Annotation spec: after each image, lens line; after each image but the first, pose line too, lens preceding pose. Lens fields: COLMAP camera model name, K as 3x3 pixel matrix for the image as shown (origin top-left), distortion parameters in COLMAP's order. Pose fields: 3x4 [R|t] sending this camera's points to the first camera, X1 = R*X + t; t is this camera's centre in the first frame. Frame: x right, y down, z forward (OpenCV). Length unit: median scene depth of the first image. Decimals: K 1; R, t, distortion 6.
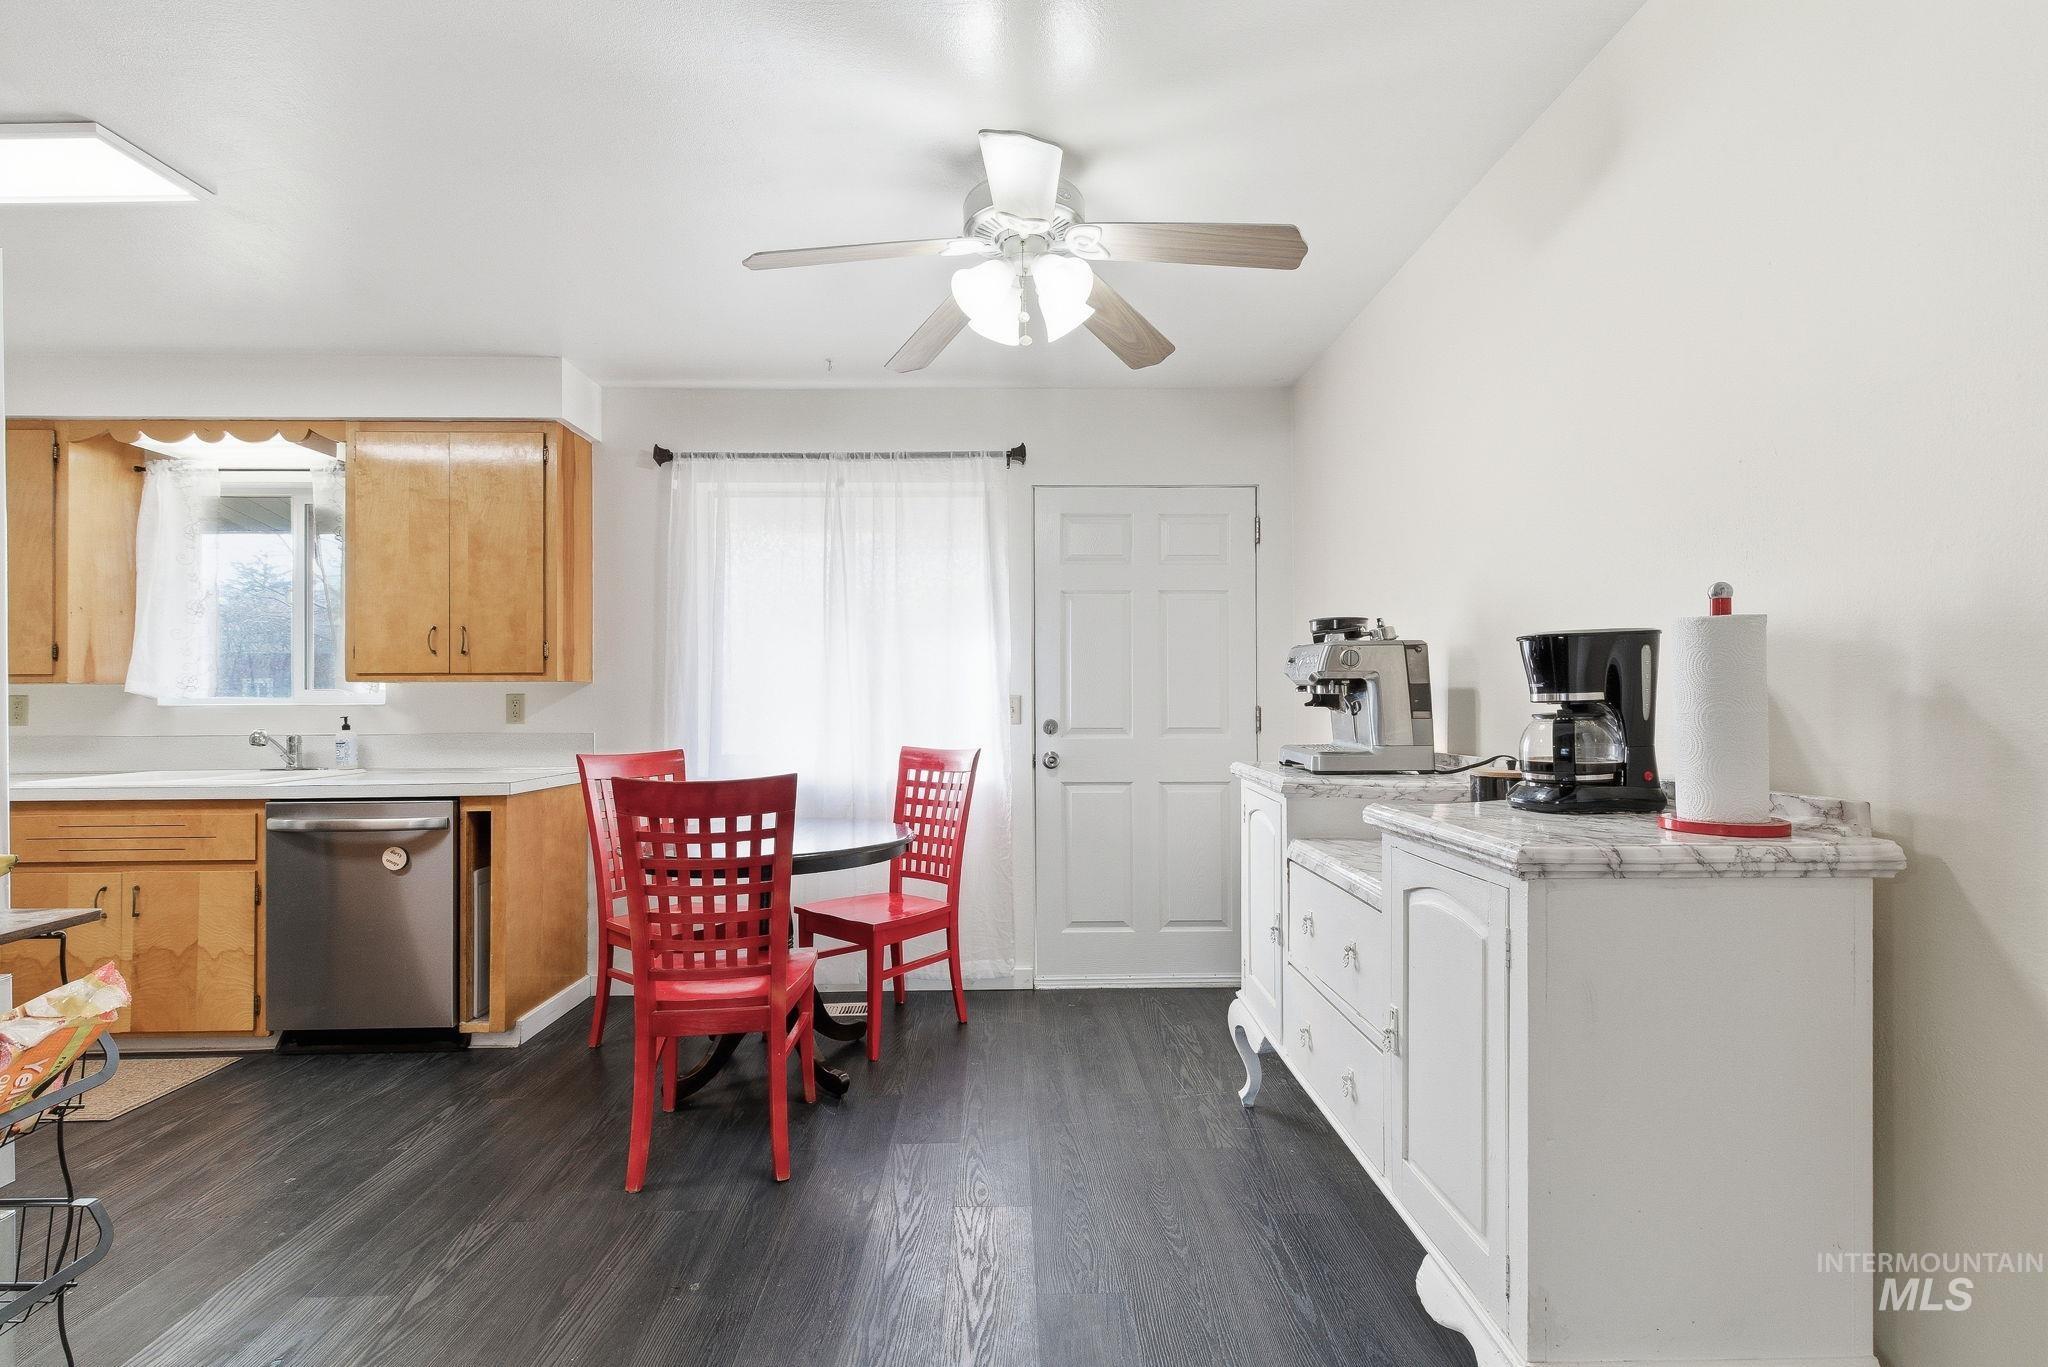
lens RADIAL K [[937.5, 0, 1027.1], [0, 937.5, 688.2], [0, 0, 1]] dist [0.011349, -0.003459]
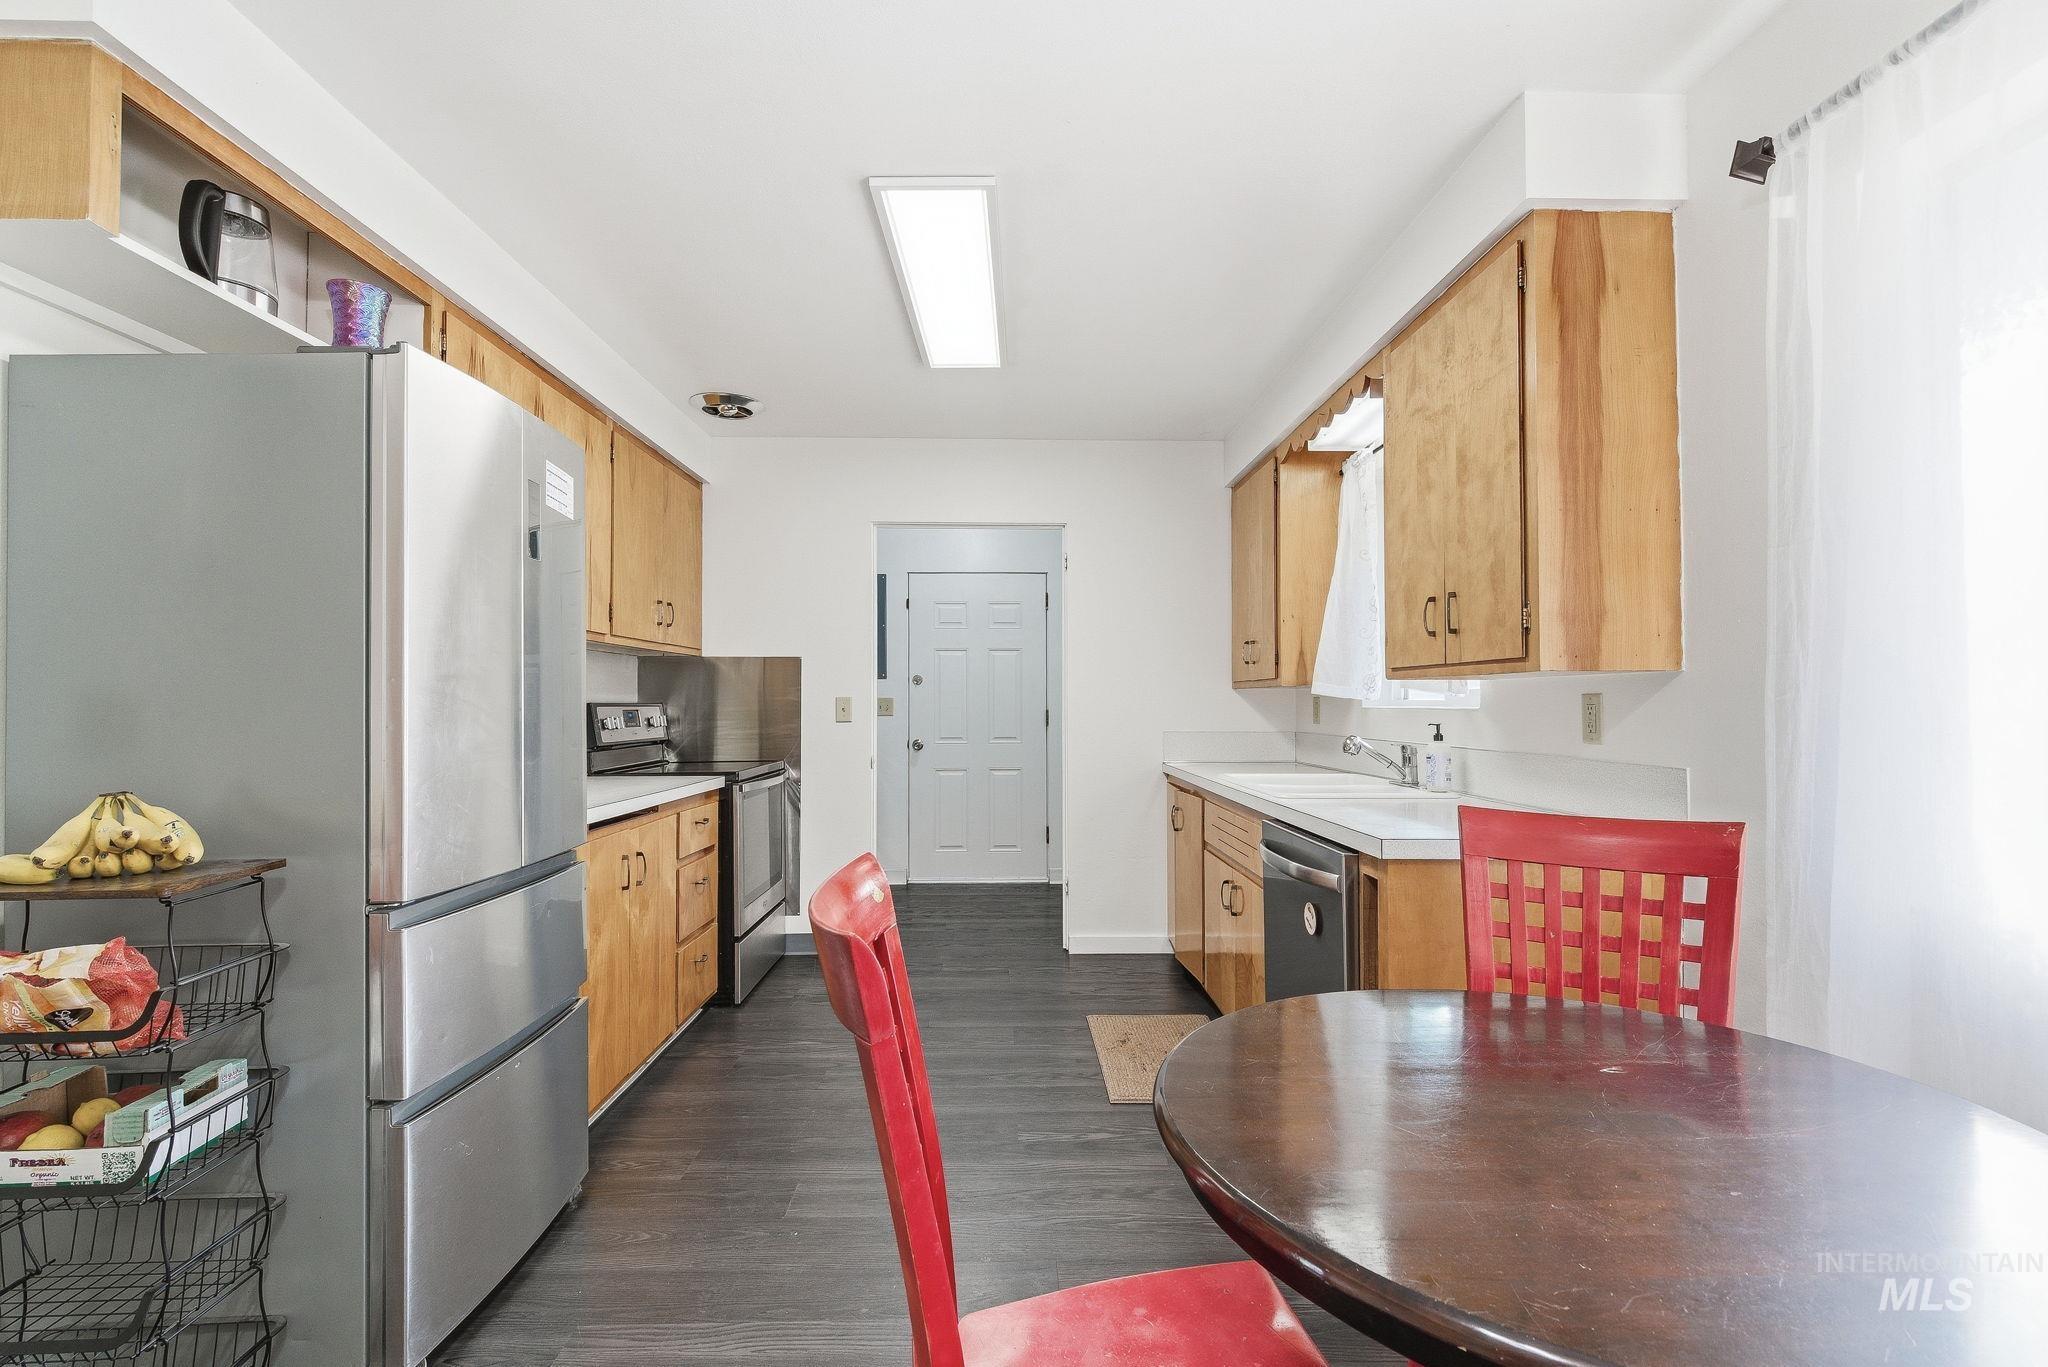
lens RADIAL K [[937.5, 0, 1031.3], [0, 937.5, 686.0], [0, 0, 1]] dist [0.011349, -0.003459]
pose [[0.010052, -0.013452, -0.999859, 0.058397], [0.011078, 0.999850, -0.013340, 0.005651], [0.999888, -0.010942, 0.010200, 0.696711]]
